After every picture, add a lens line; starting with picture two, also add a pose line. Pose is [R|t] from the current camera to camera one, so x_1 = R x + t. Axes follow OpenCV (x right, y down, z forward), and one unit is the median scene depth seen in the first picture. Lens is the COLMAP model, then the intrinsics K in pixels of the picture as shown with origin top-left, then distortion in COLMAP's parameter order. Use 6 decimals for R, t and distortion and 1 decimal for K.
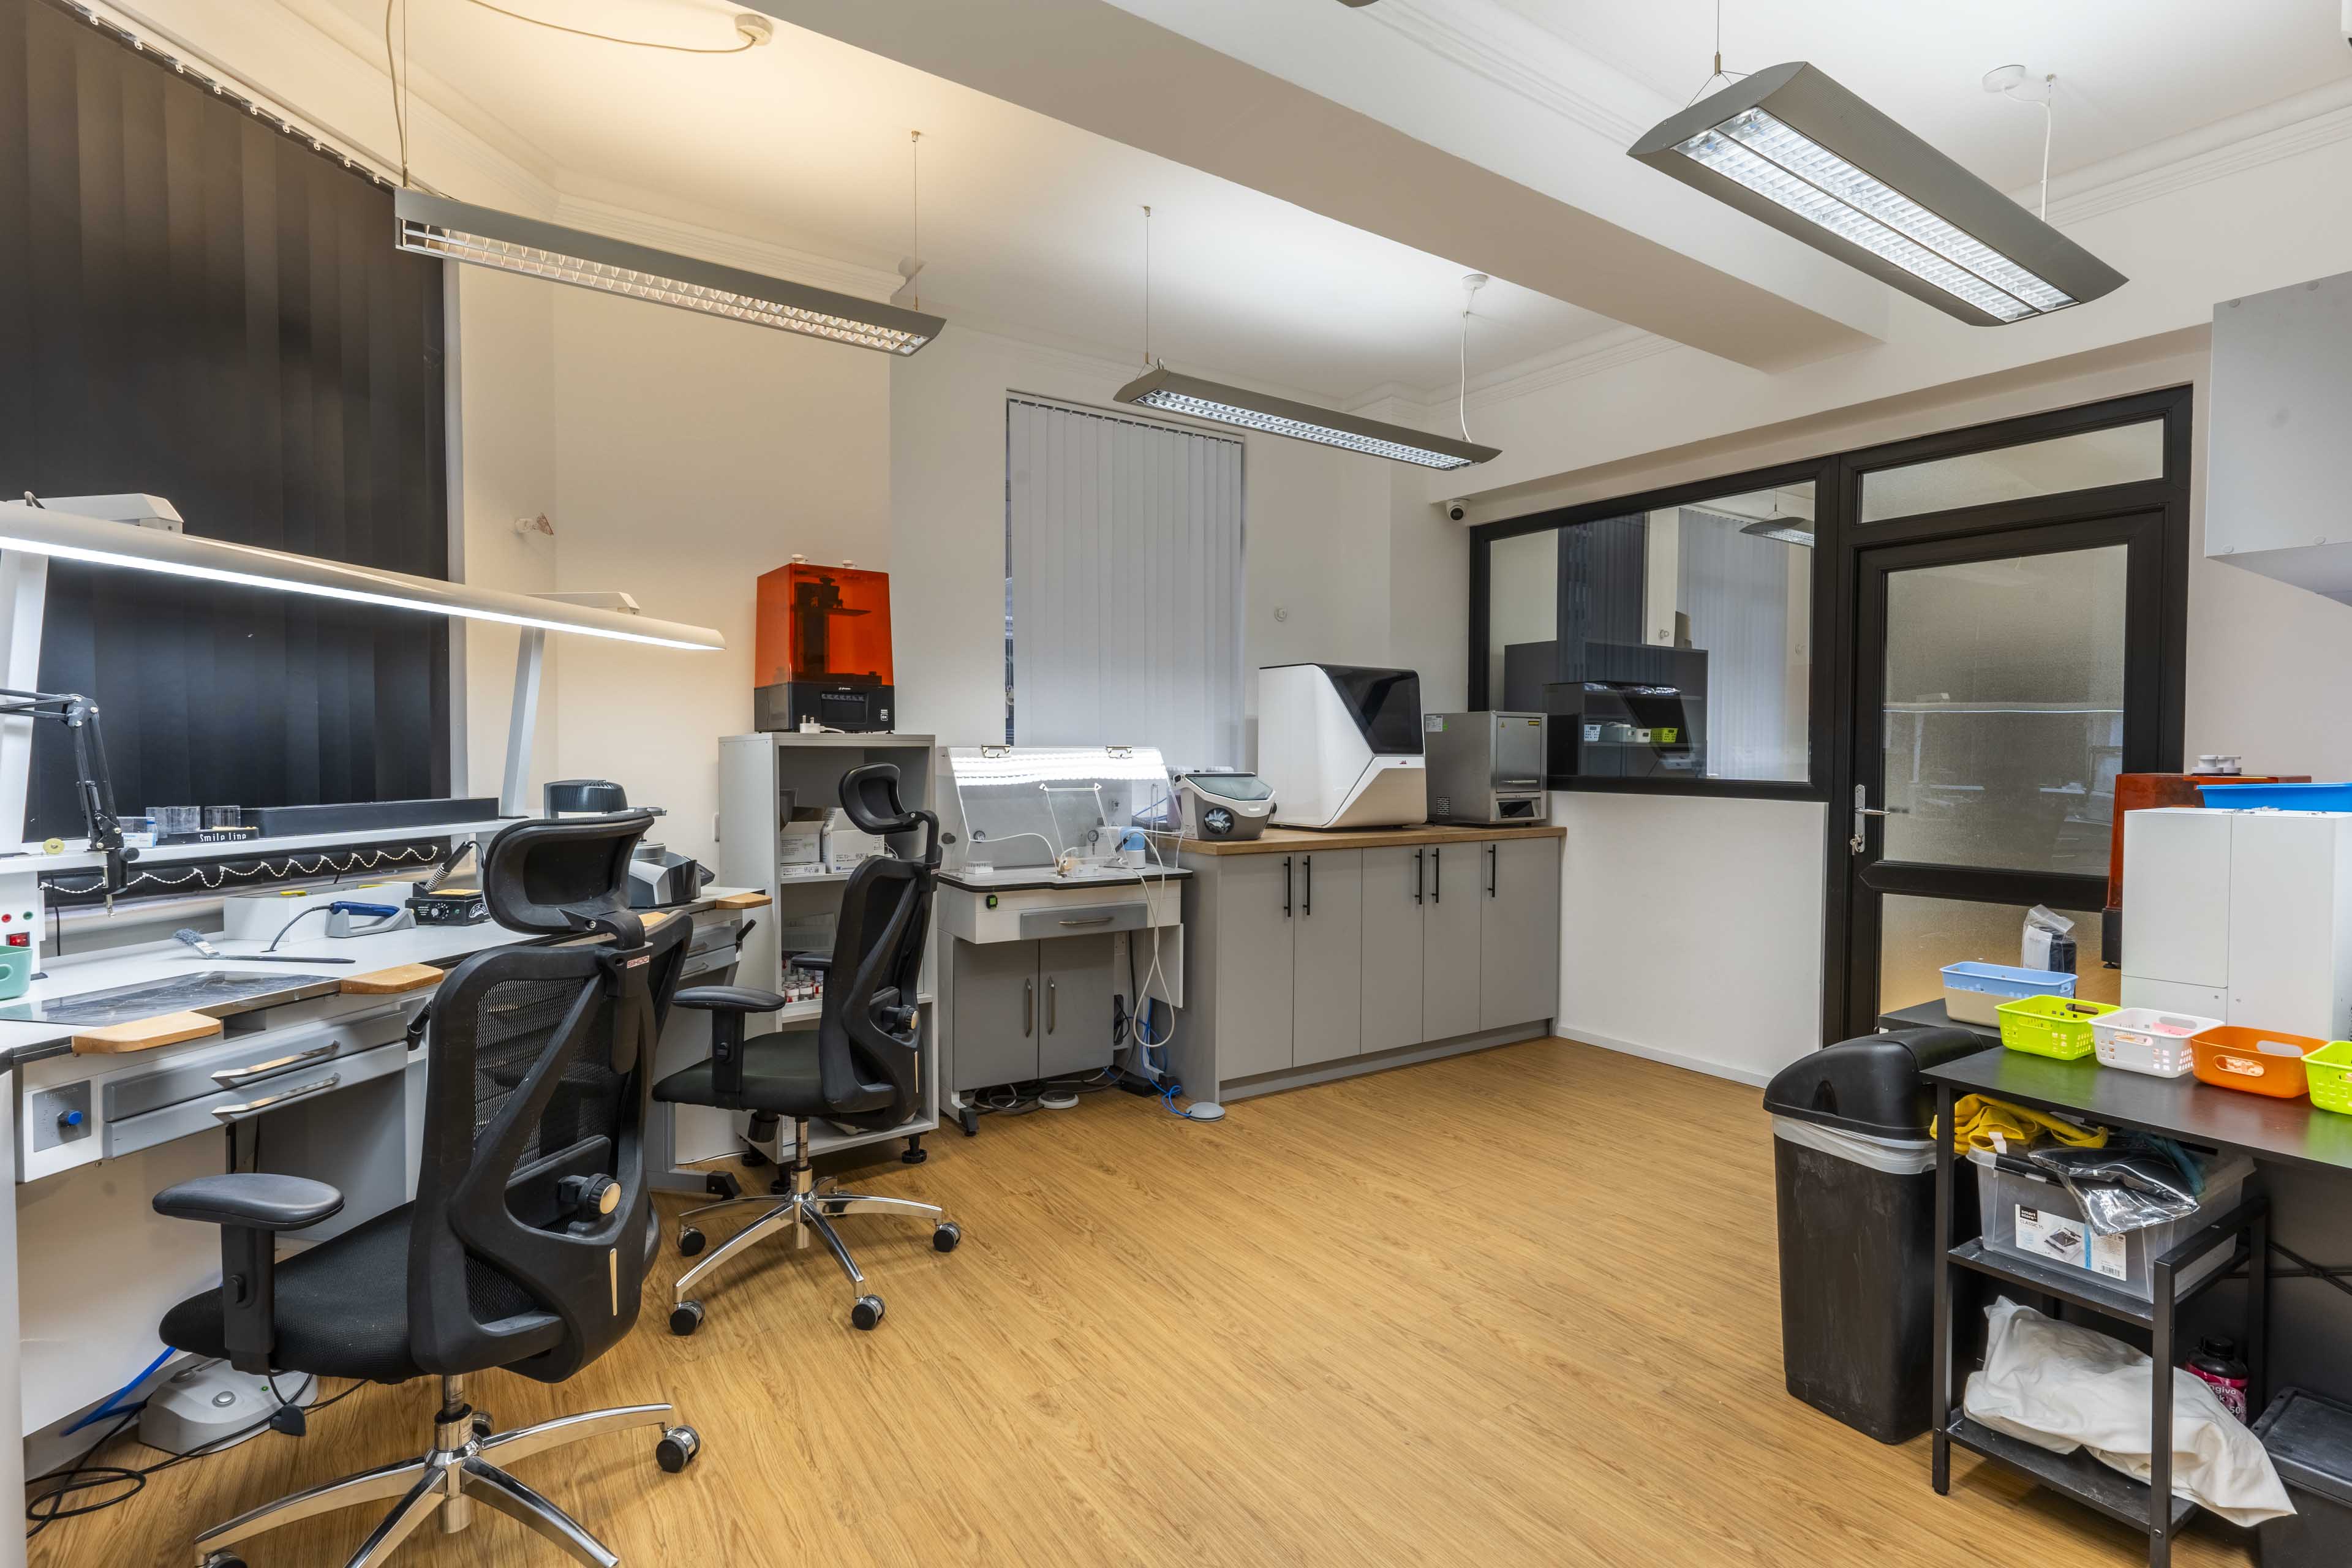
lens RADIAL K [[1121.9, 0, 1189.4], [0, 1121.9, 774.6], [0, 0, 1]] dist [0.004919, -0.001975]
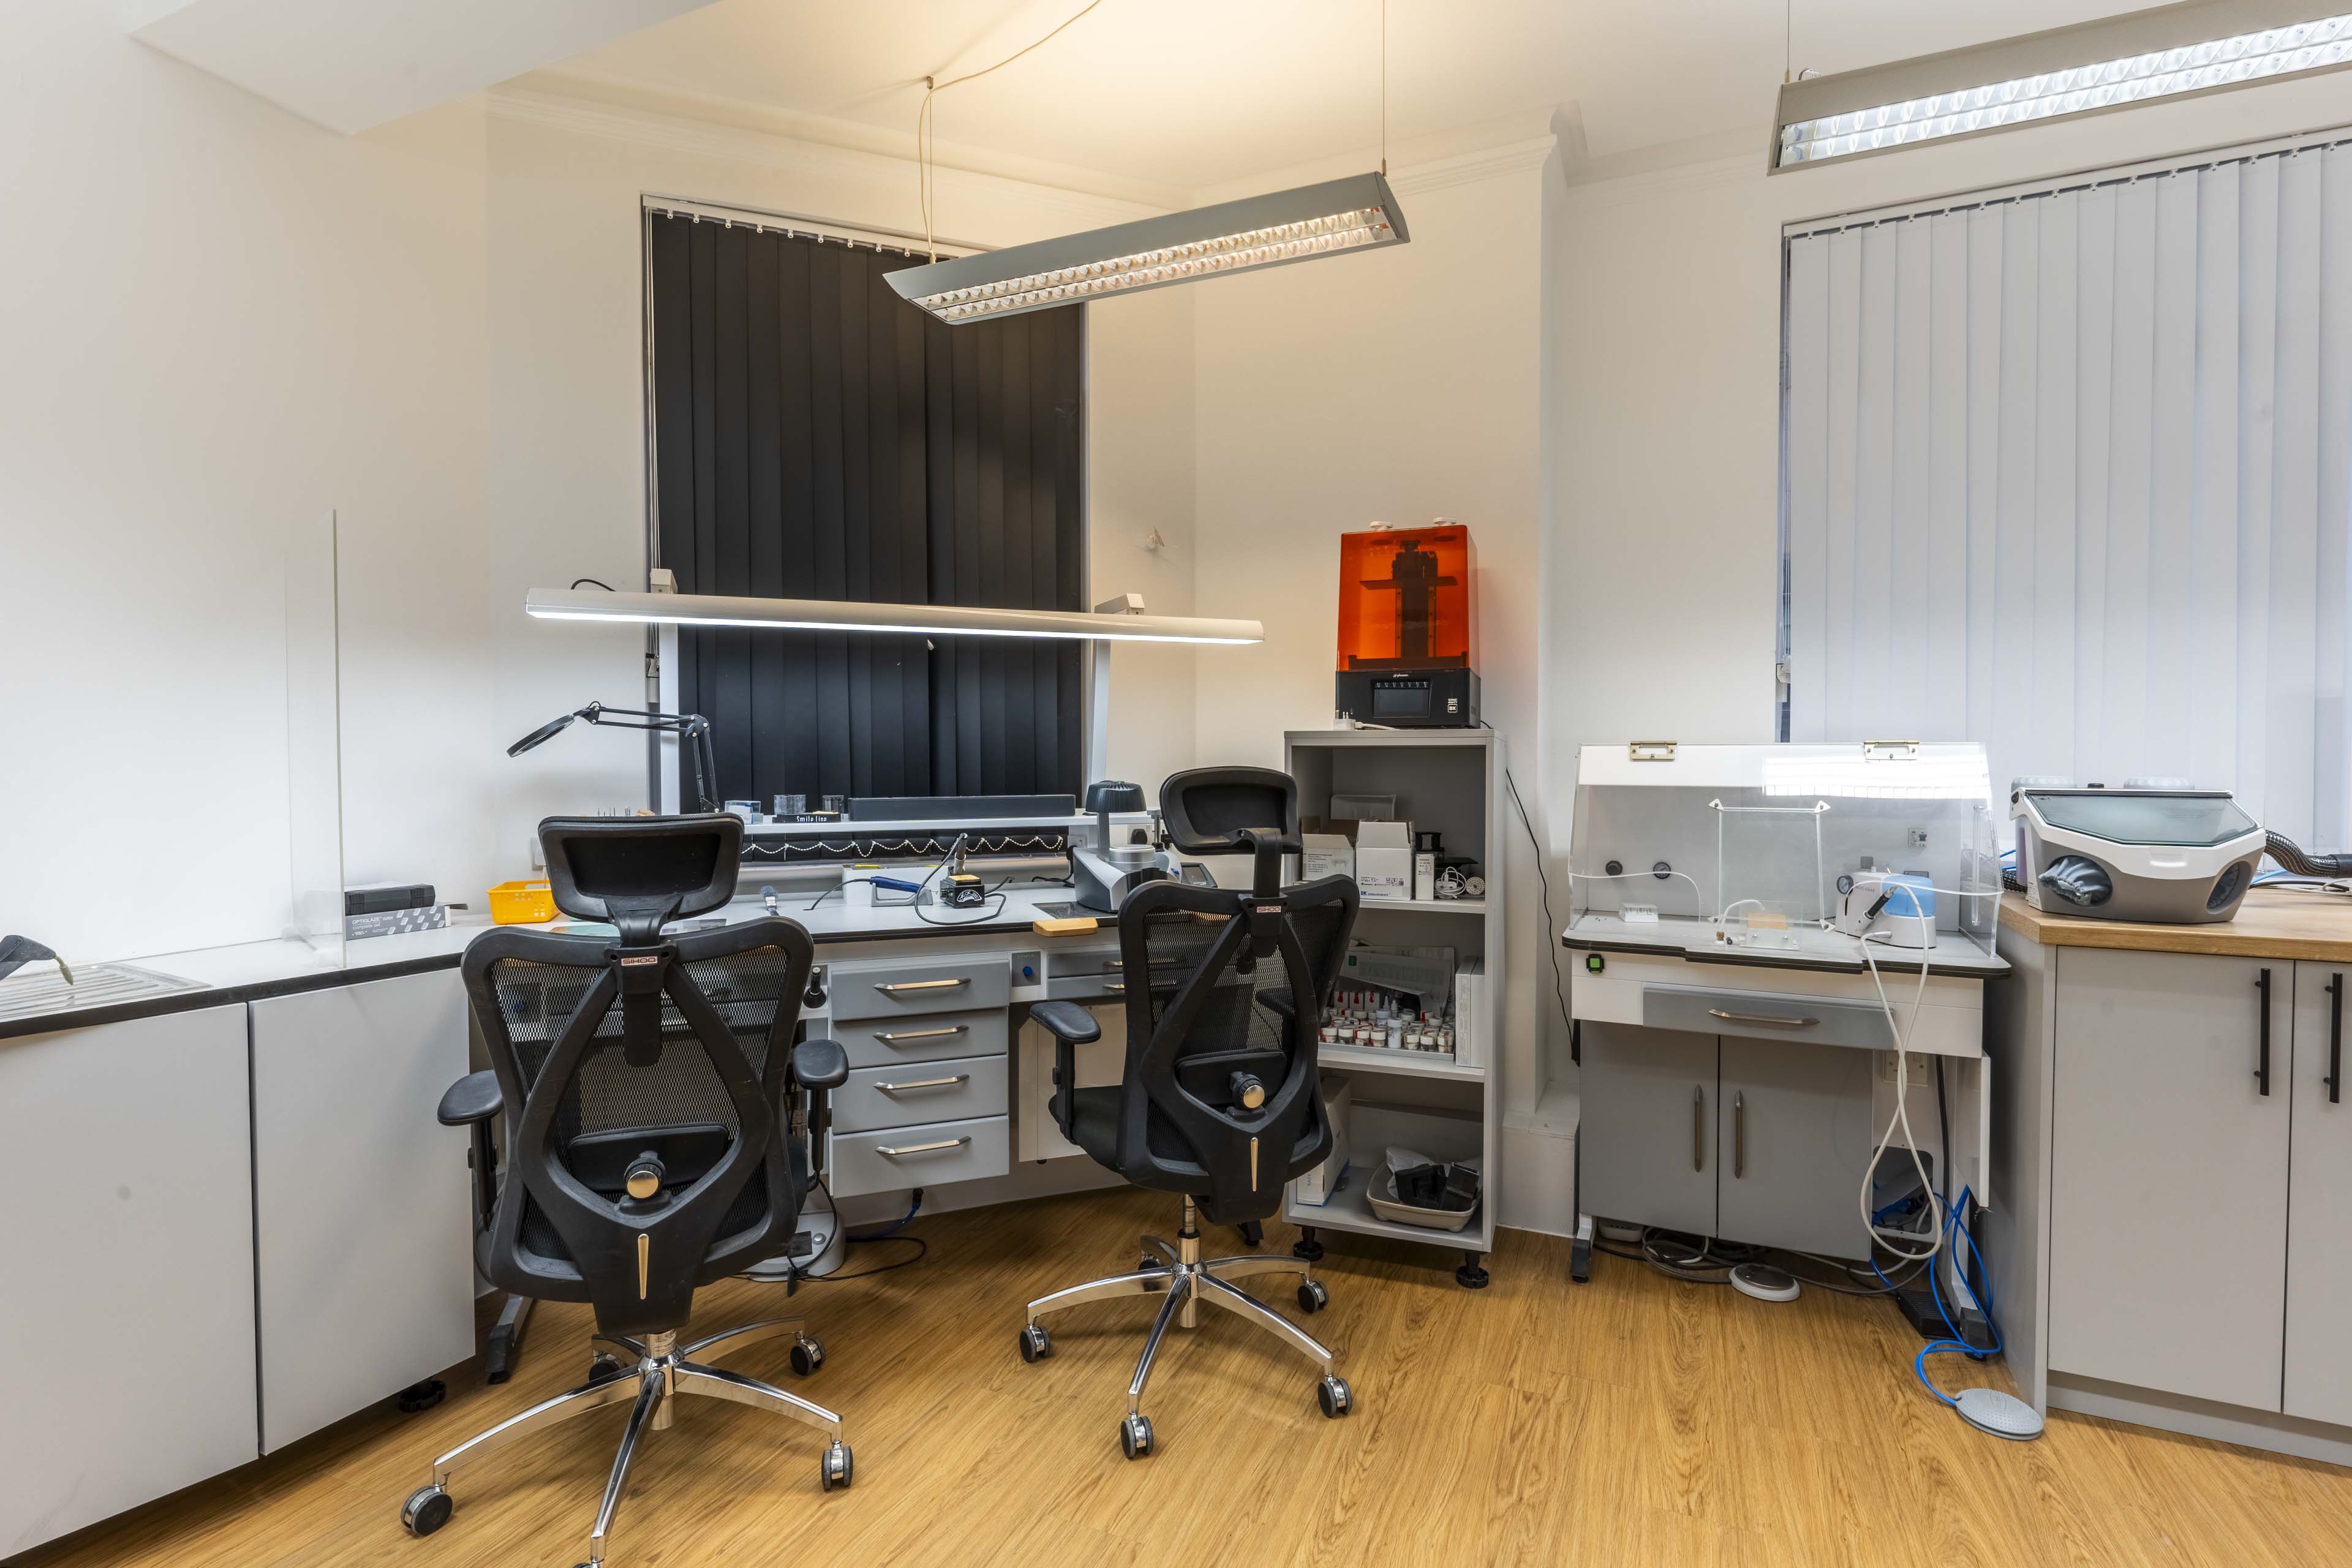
lens RADIAL K [[1121.9, 0, 1171.6], [0, 1121.9, 773.8], [0, 0, 1]] dist [0.004919, -0.001975]
pose [[0.523553, 0.012919, -0.851895, 0.266966], [-0.013628, 0.999884, 0.006788, -0.006920], [0.851884, 0.008056, 0.523668, 0.373701]]
